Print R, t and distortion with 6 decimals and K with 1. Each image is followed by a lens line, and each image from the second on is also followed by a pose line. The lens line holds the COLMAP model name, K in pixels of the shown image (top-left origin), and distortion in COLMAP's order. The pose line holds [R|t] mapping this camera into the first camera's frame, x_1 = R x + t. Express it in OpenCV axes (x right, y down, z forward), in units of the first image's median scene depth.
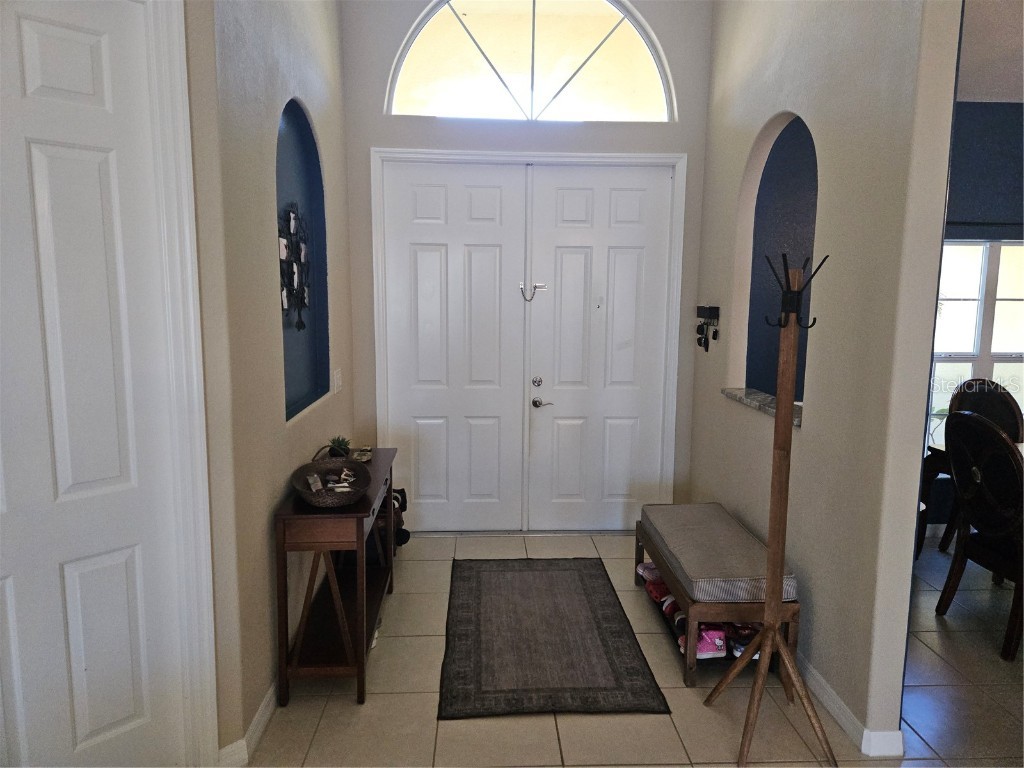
lens RADIAL K [[679.0, 0, 516.3], [0, 679.0, 377.8], [0, 0, 1]] dist [0.094027, -0.082511]
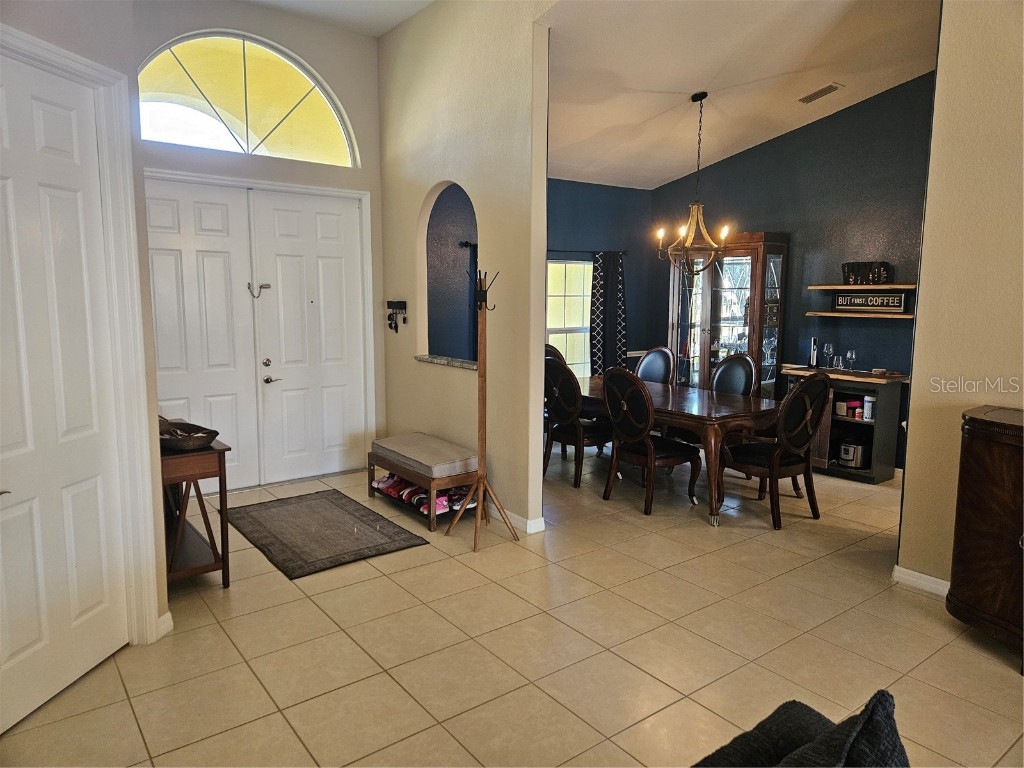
lens RADIAL K [[679.0, 0, 516.3], [0, 679.0, 377.8], [0, 0, 1]] dist [0.094027, -0.082511]
pose [[0.823096, -0.075403, 0.562875, -0.379854], [0.074808, 0.996905, 0.024155, 0.046801], [-0.562954, 0.022225, 0.826189, -0.369777]]
